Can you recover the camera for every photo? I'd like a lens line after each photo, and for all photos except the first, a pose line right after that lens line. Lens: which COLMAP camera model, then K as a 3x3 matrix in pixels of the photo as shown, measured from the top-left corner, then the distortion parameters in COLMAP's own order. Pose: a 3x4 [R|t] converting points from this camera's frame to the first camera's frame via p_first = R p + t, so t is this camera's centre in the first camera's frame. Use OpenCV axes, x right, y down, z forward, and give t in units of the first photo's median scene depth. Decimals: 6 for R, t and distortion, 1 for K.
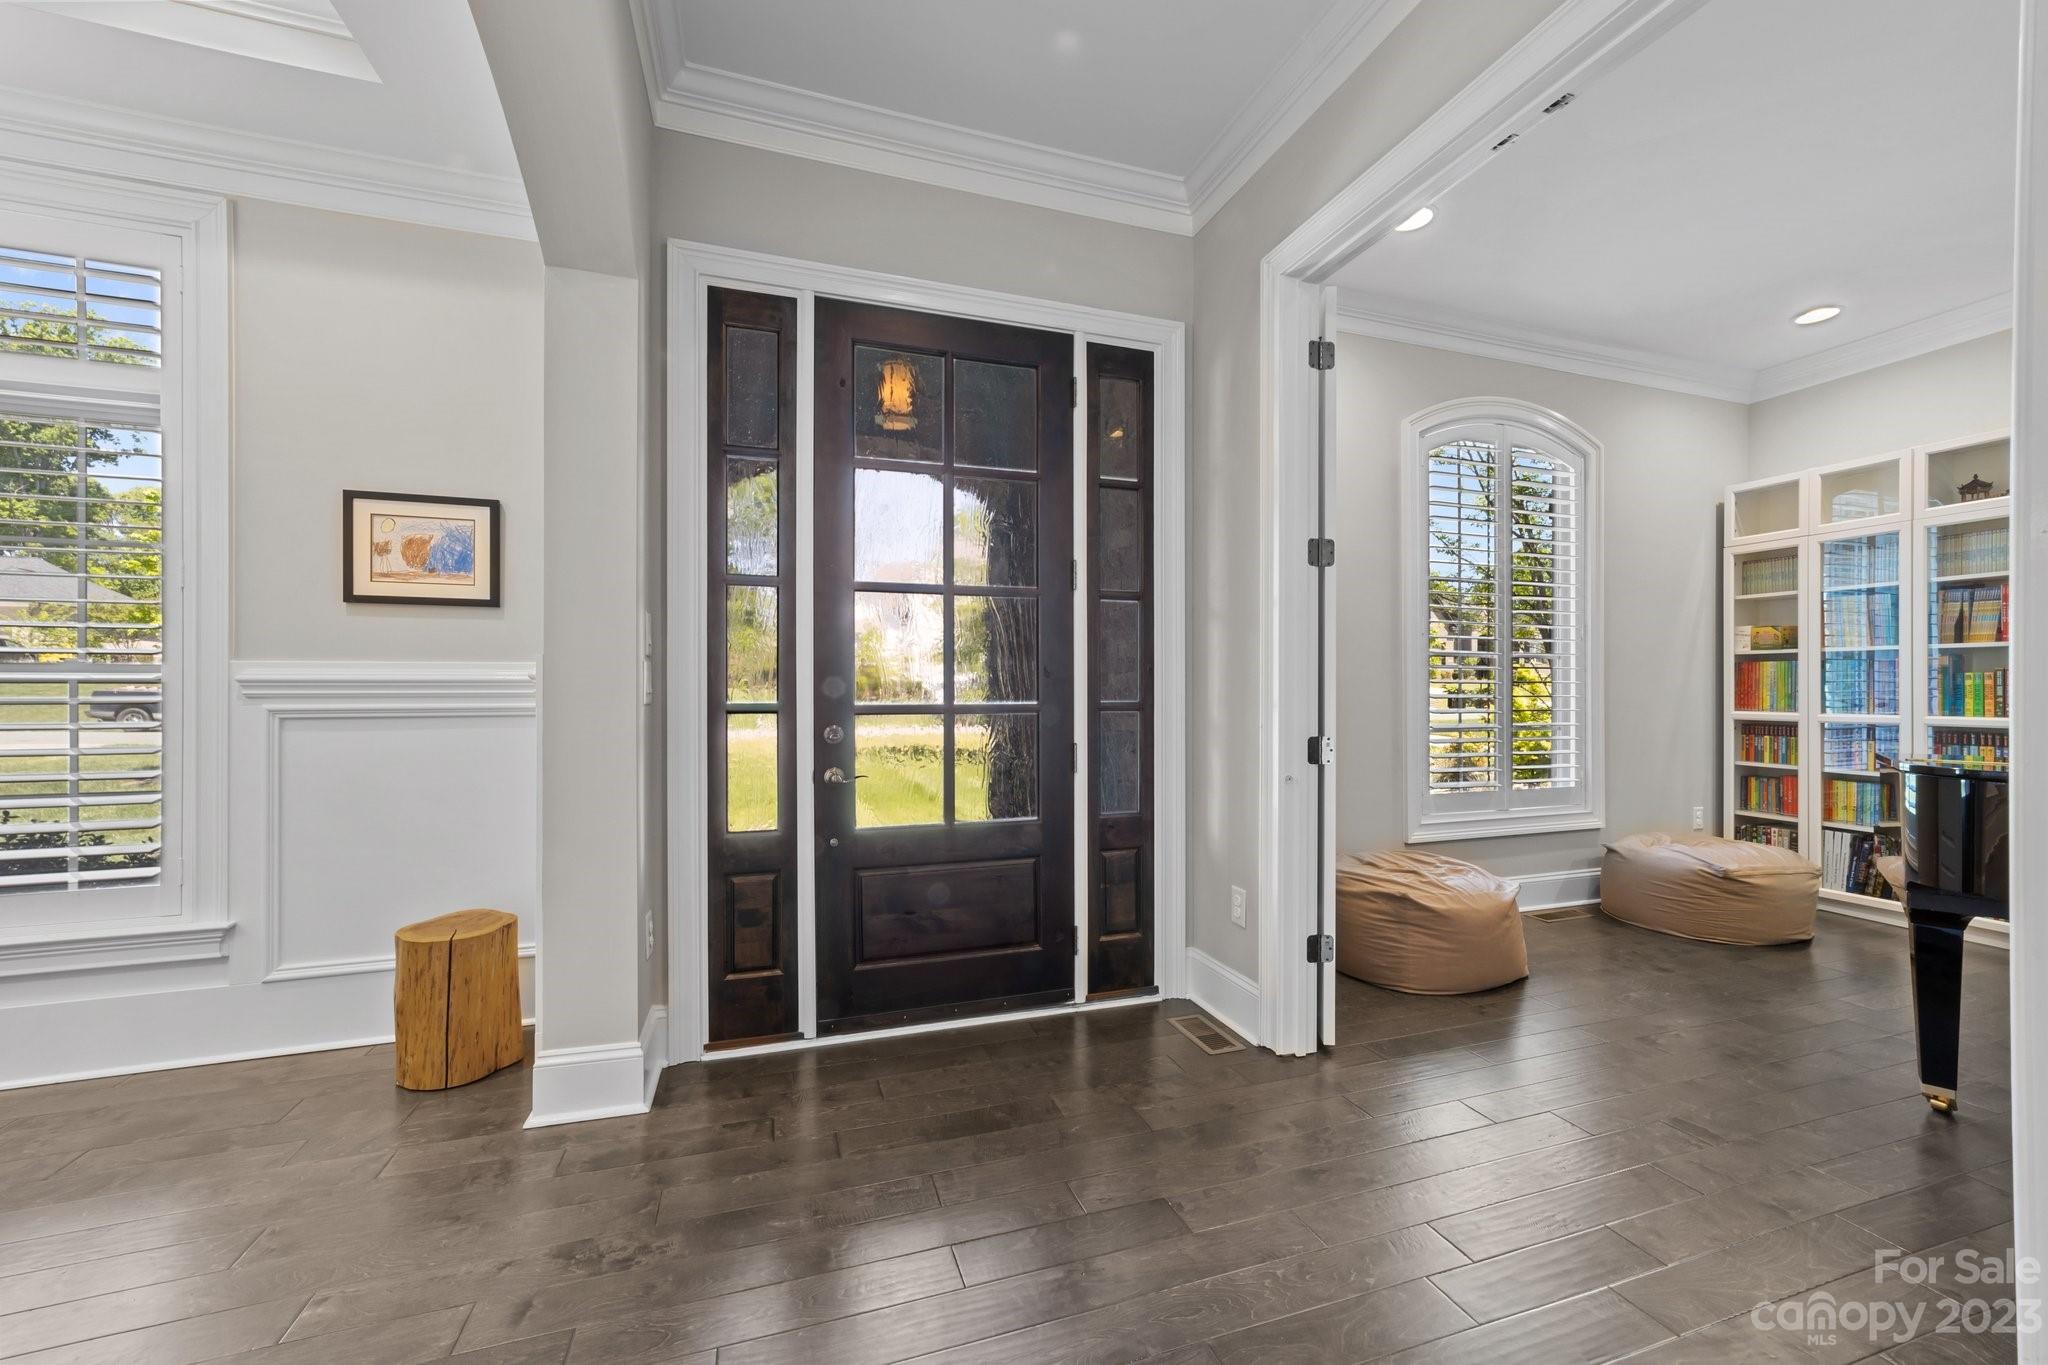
lens RADIAL K [[759.3, 0, 1033.7], [0, 759.3, 689.5], [0, 0, 1]] dist [-0.041996, 0.009919]
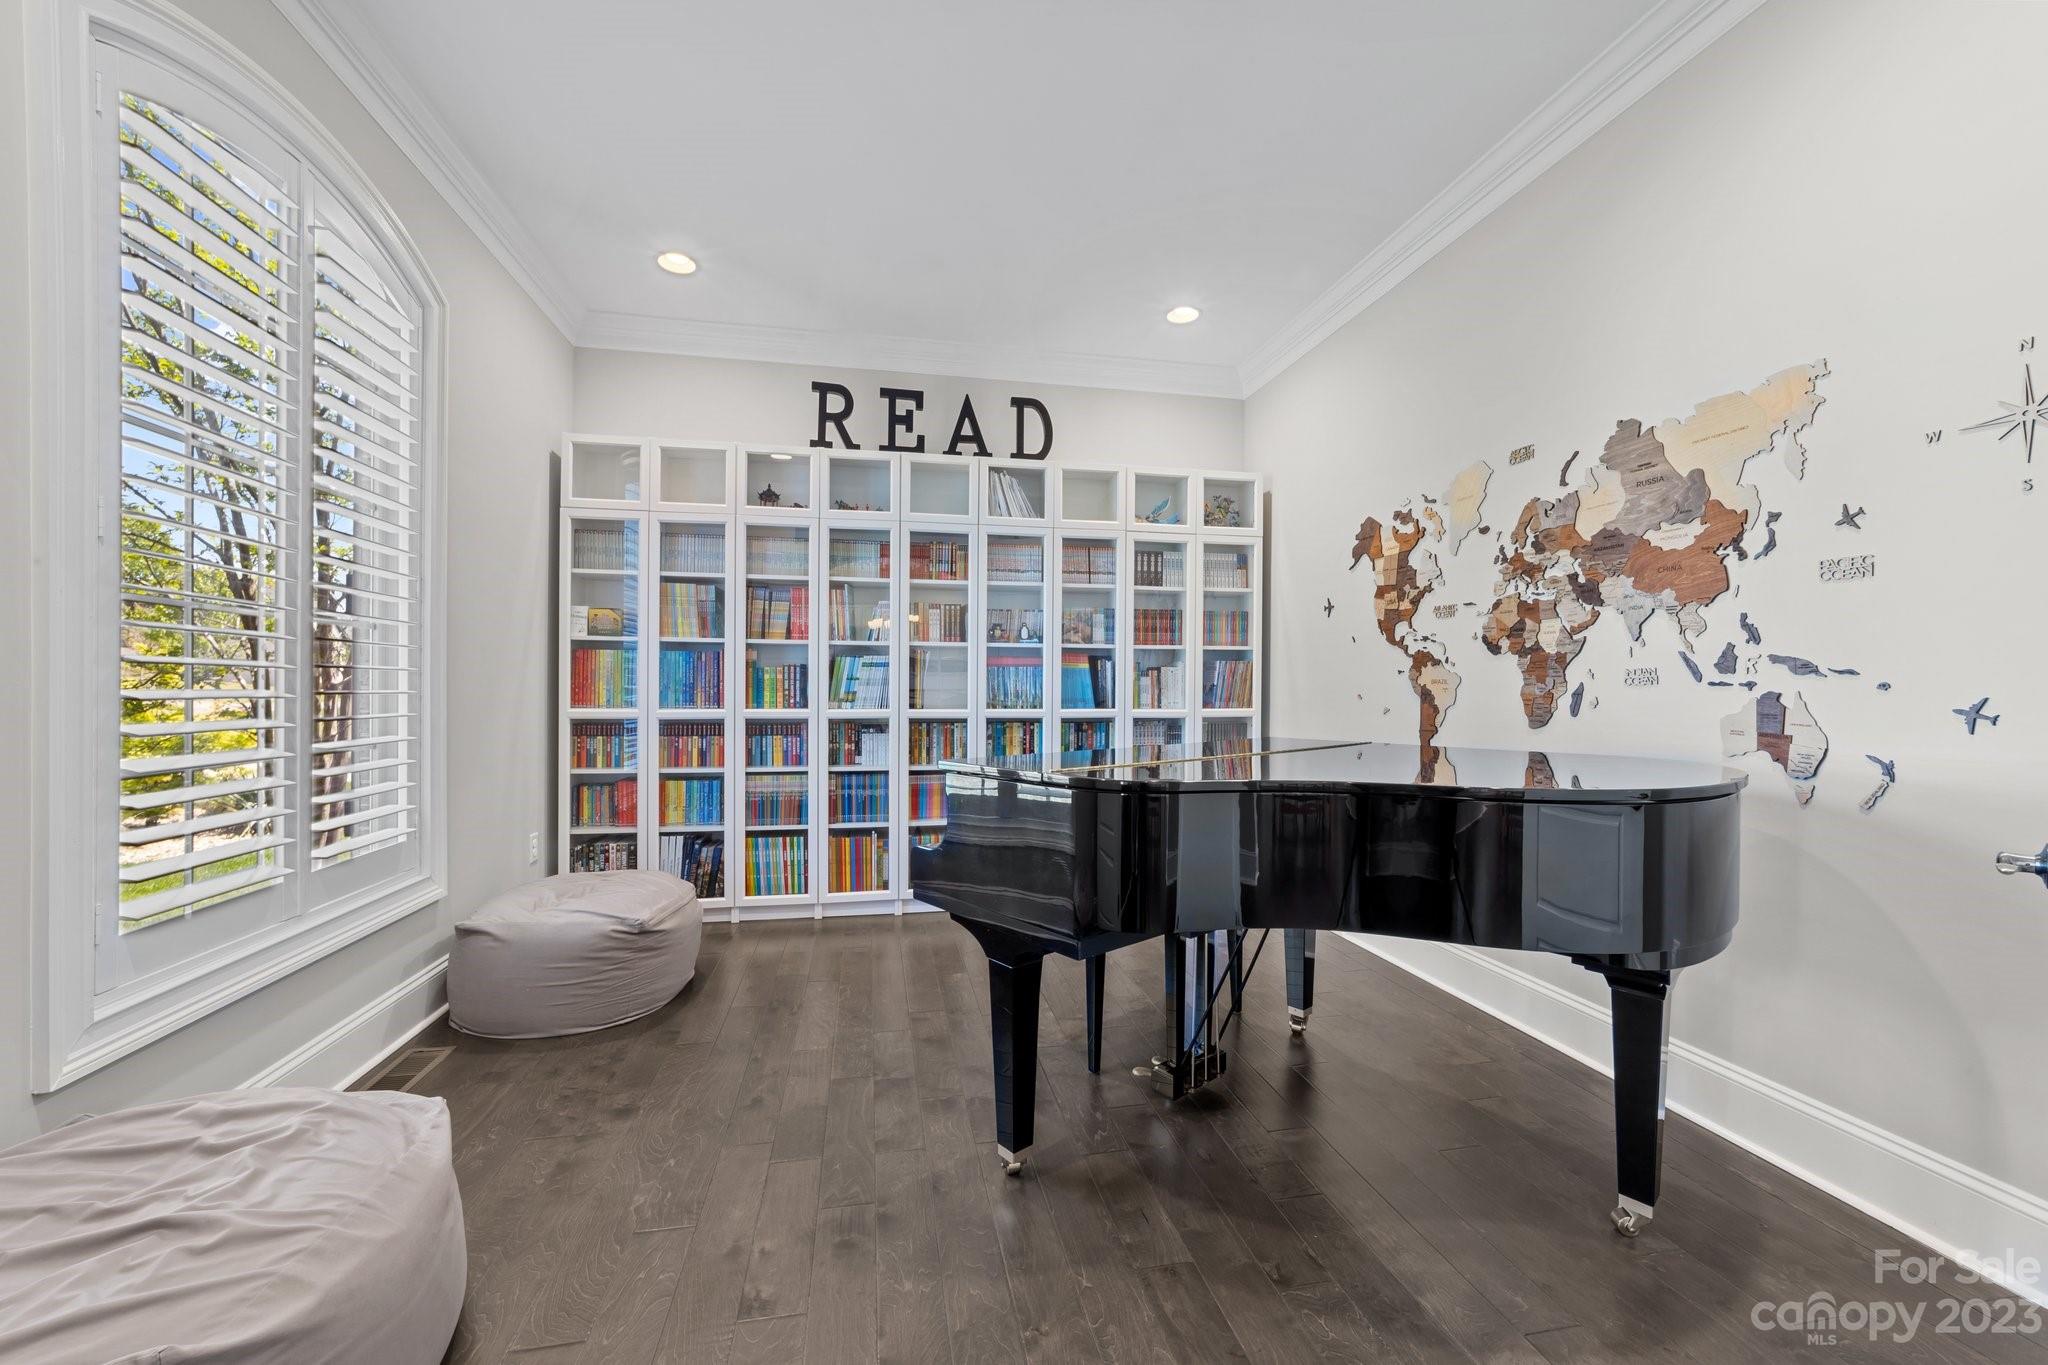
lens RADIAL K [[799.2, 0, 1025.2], [0, 799.2, 689.1], [0, 0, 1]] dist [-0.004674, 0.000156]
pose [[0.132948, -0.003887, 0.991115, 0.151138], [-0.005170, 0.999976, 0.004616, 0.000925], [-0.991110, -0.005737, 0.132925, 0.412948]]
